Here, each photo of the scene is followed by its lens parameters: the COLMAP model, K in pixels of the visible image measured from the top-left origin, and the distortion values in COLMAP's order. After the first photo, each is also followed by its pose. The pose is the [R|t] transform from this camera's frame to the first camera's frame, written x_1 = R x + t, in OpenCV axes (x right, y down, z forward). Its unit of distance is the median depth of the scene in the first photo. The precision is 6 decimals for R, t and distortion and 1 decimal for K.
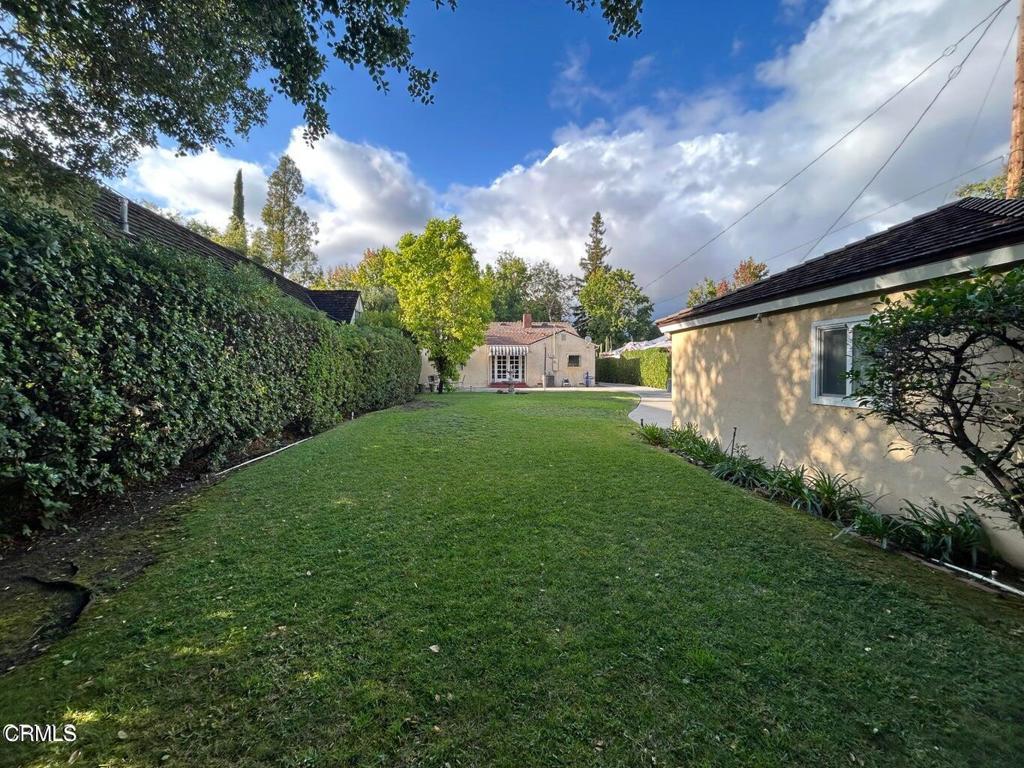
lens RADIAL K [[436.8, 0, 509.5], [0, 436.8, 374.8], [0, 0, 1]] dist [-0.000710, 0.001053]
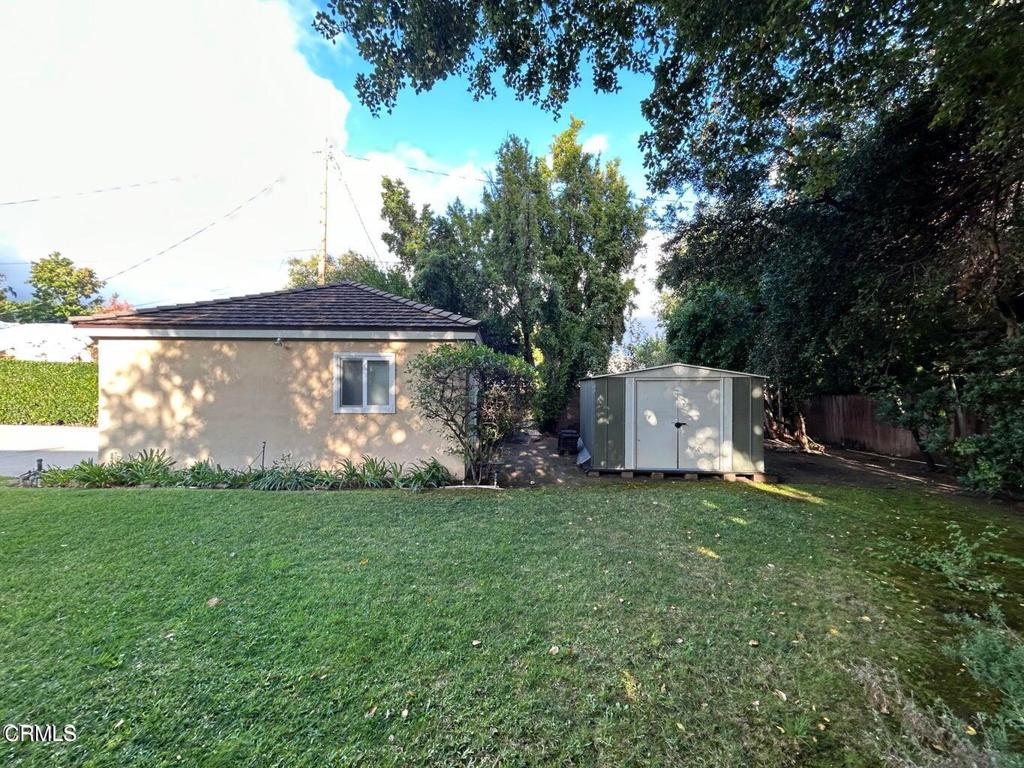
lens RADIAL K [[436.8, 0, 509.6], [0, 436.8, 388.8], [0, 0, 1]] dist [-0.000710, 0.001053]
pose [[-0.018179, 0.004126, 0.999826, -0.600687], [0.007757, 0.999962, -0.003986, -0.000541], [-0.999805, 0.007683, -0.018210, 0.455337]]
